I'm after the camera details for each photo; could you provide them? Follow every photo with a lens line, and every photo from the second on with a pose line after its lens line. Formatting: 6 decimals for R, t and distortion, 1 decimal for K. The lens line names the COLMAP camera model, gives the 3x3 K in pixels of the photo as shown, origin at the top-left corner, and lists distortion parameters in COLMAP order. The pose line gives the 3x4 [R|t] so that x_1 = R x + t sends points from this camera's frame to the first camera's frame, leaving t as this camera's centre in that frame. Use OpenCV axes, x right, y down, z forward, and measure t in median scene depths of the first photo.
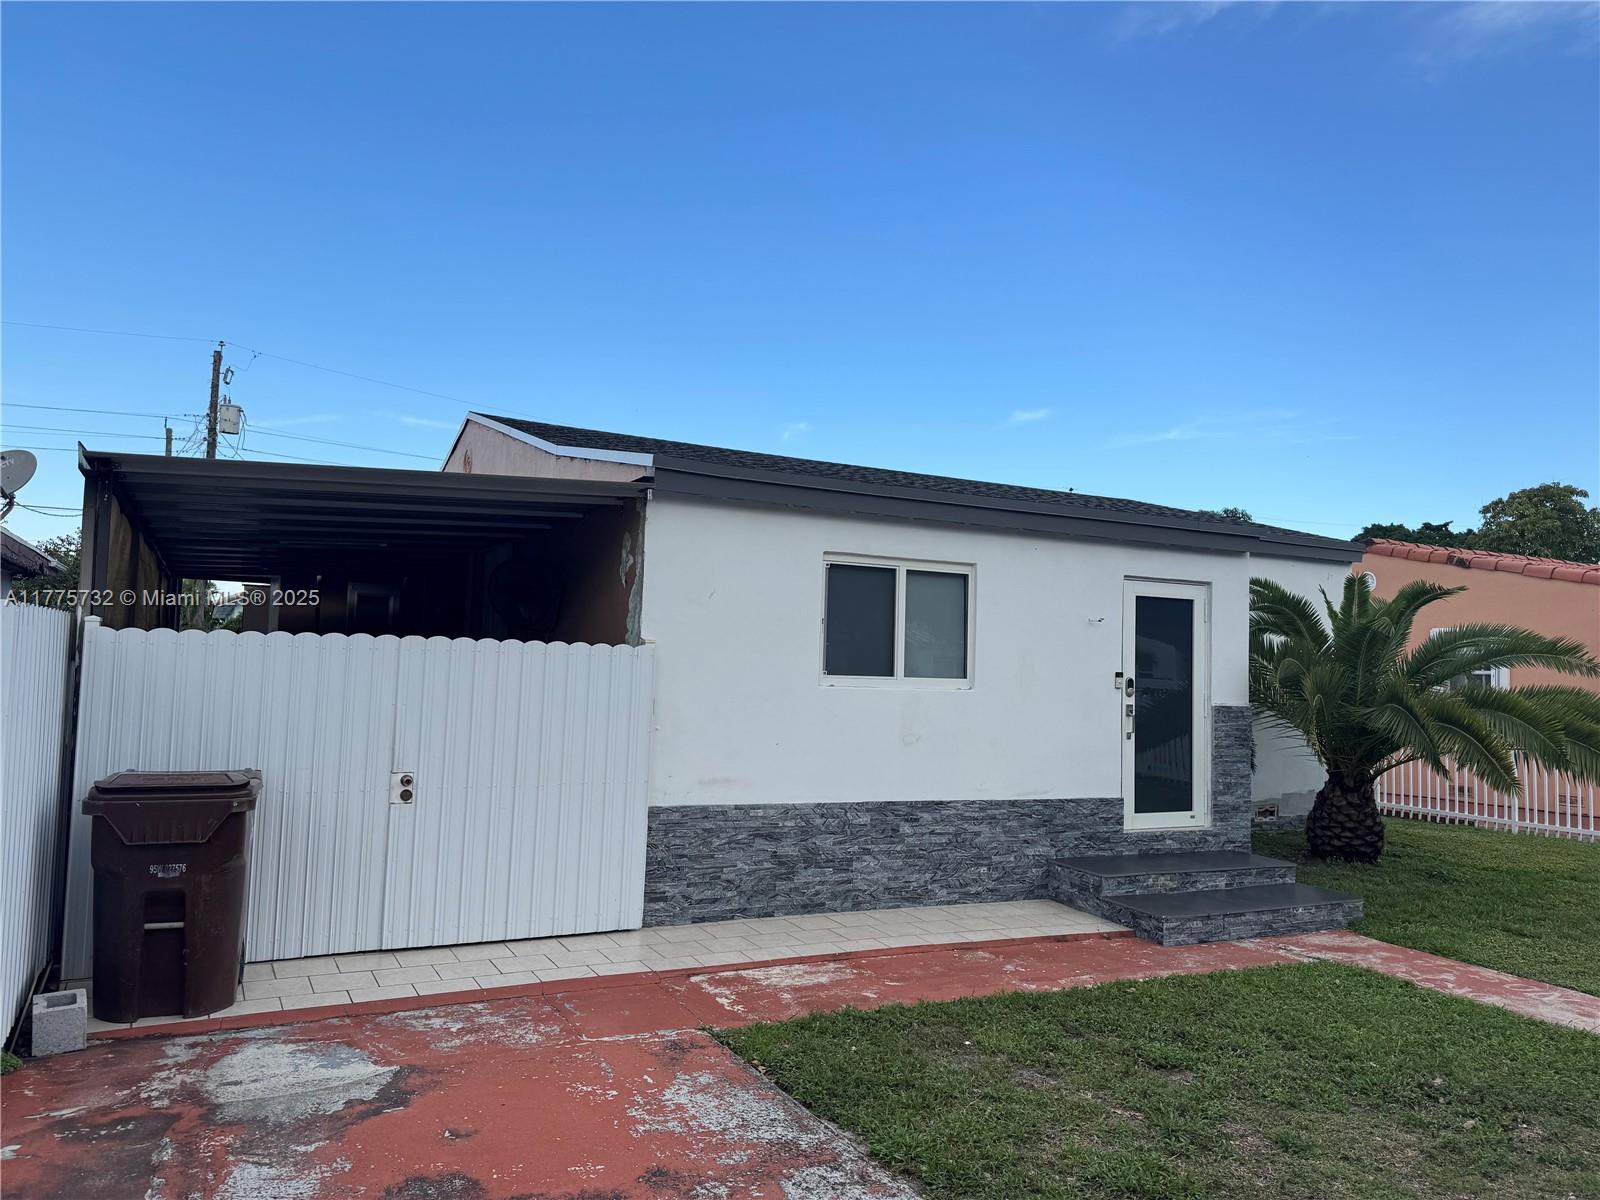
lens RADIAL K [[1113.7, 0, 800.0], [0, 1113.7, 600.0], [0, 0, 1]] dist [0.125532, -0.245402]
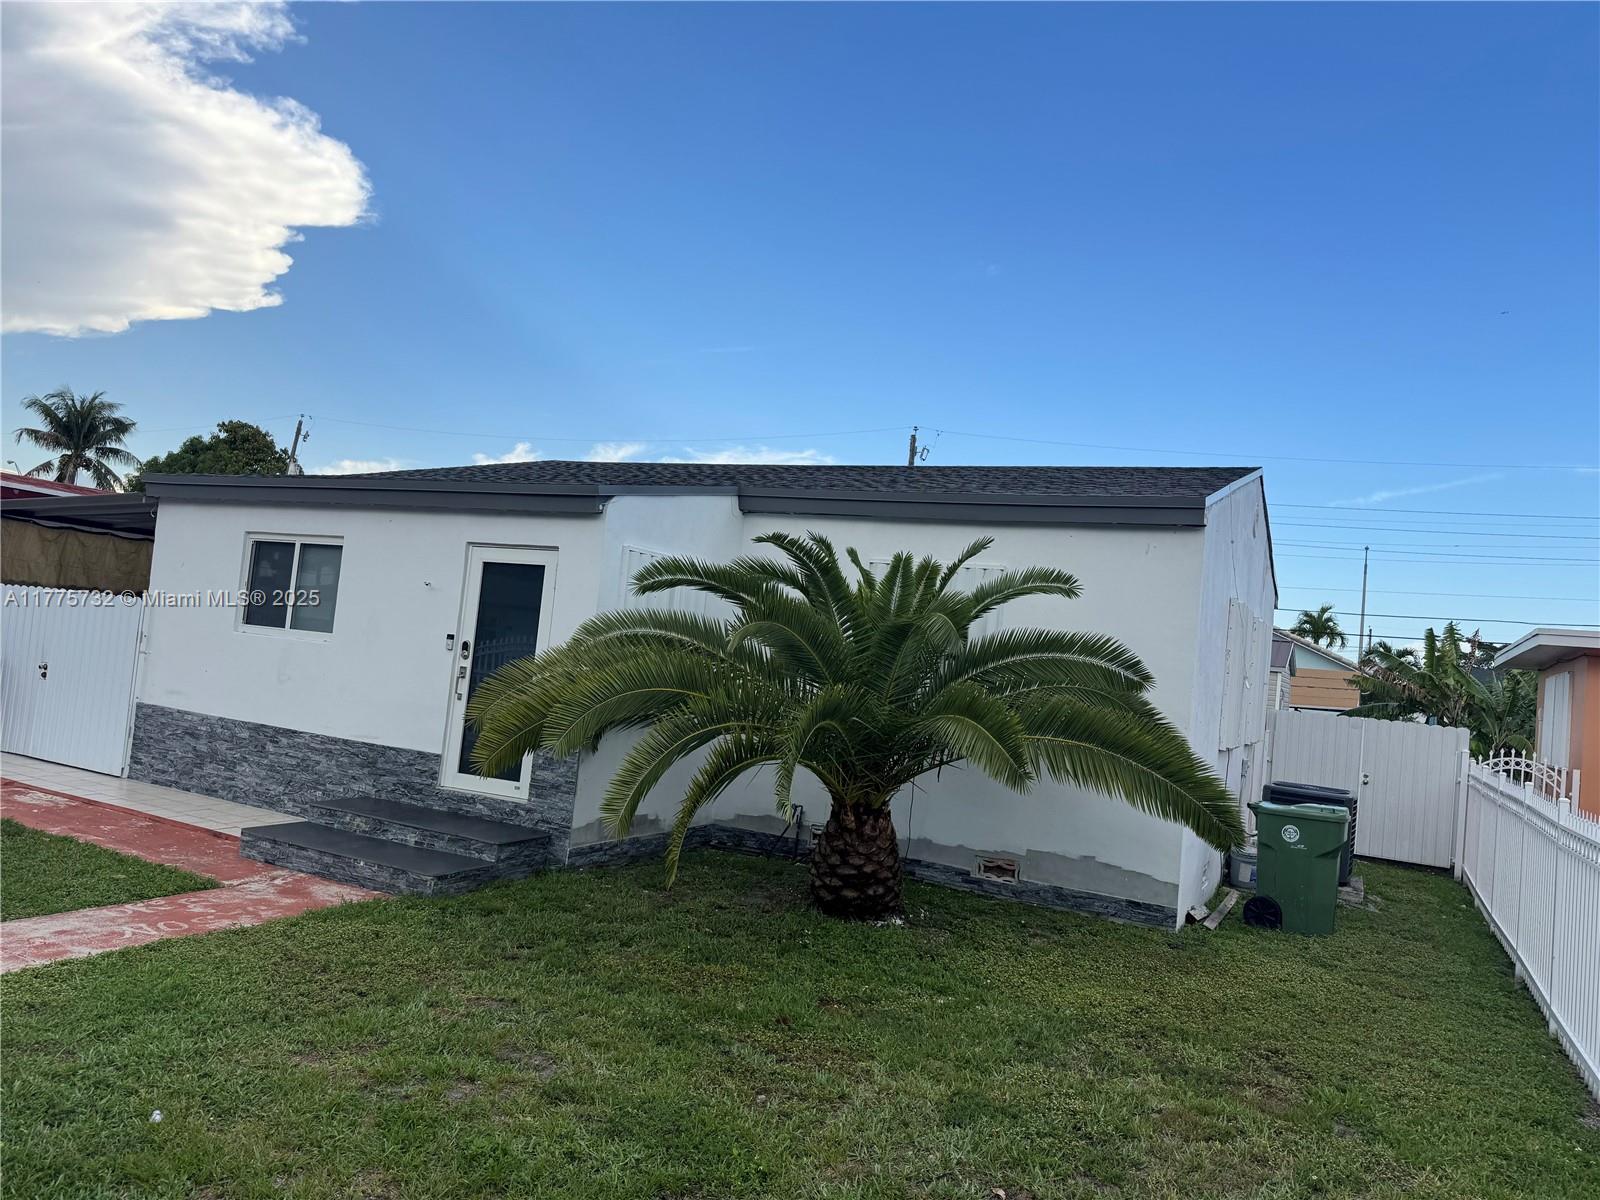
lens RADIAL K [[1113.7, 0, 800.0], [0, 1113.7, 600.0], [0, 0, 1]] dist [0.125532, -0.245402]
pose [[0.593306, -0.020486, -0.804716, 1.424876], [-0.030254, 0.998402, -0.047722, 0.078299], [0.804408, 0.052659, 0.591738, 0.692280]]
